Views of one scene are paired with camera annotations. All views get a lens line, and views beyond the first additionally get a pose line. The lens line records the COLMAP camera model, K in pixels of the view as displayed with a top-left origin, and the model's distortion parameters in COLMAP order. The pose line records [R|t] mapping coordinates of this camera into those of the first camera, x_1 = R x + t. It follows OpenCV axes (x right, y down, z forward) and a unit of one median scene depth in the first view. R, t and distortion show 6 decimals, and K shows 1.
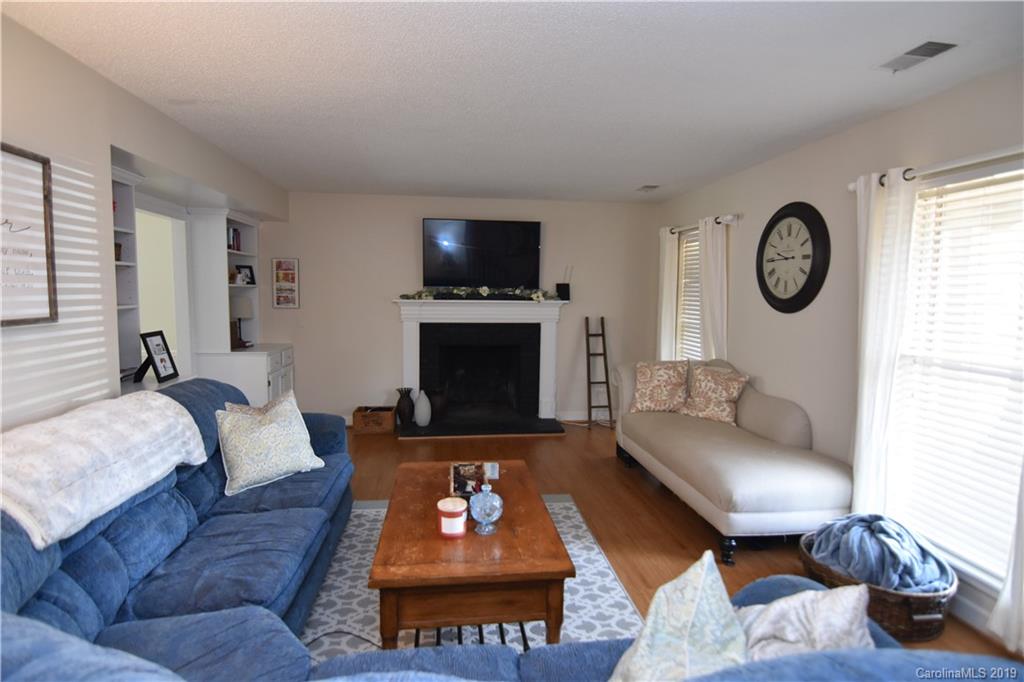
lens RADIAL K [[524.5, 0, 508.6], [0, 524.5, 337.7], [0, 0, 1]] dist [-0.028984, -0.000227]
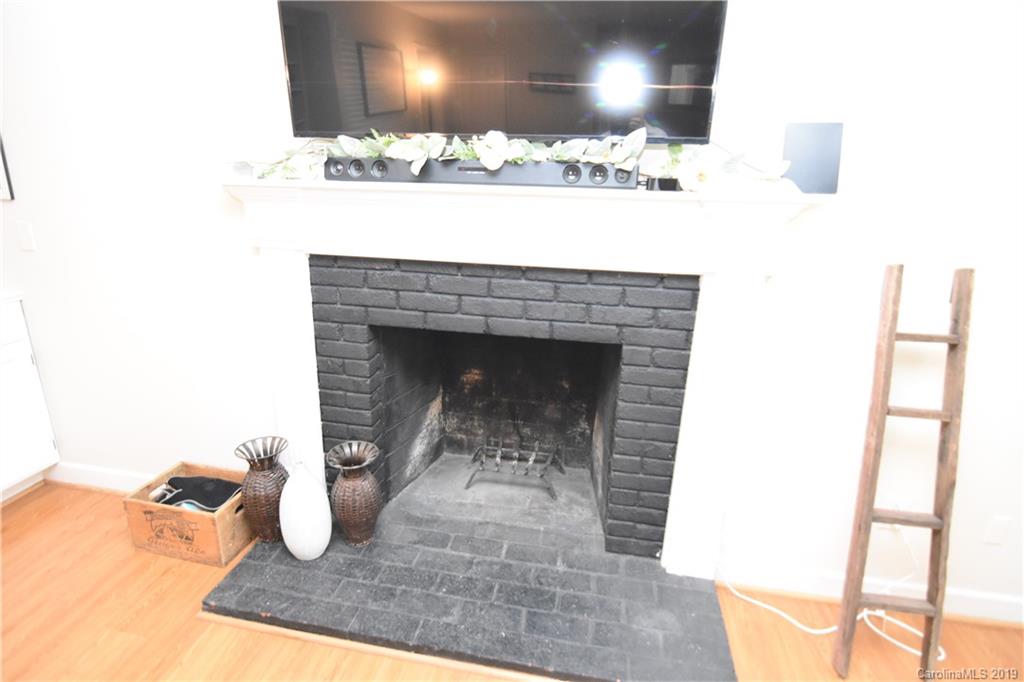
lens RADIAL K [[524.5, 0, 508.6], [0, 524.5, 337.7], [0, 0, 1]] dist [-0.028984, -0.000227]
pose [[0.954944, 0.105256, -0.277494, 0.042978], [-0.045867, 0.976105, 0.212404, -0.050750], [0.293220, -0.190106, 0.936953, 0.708961]]
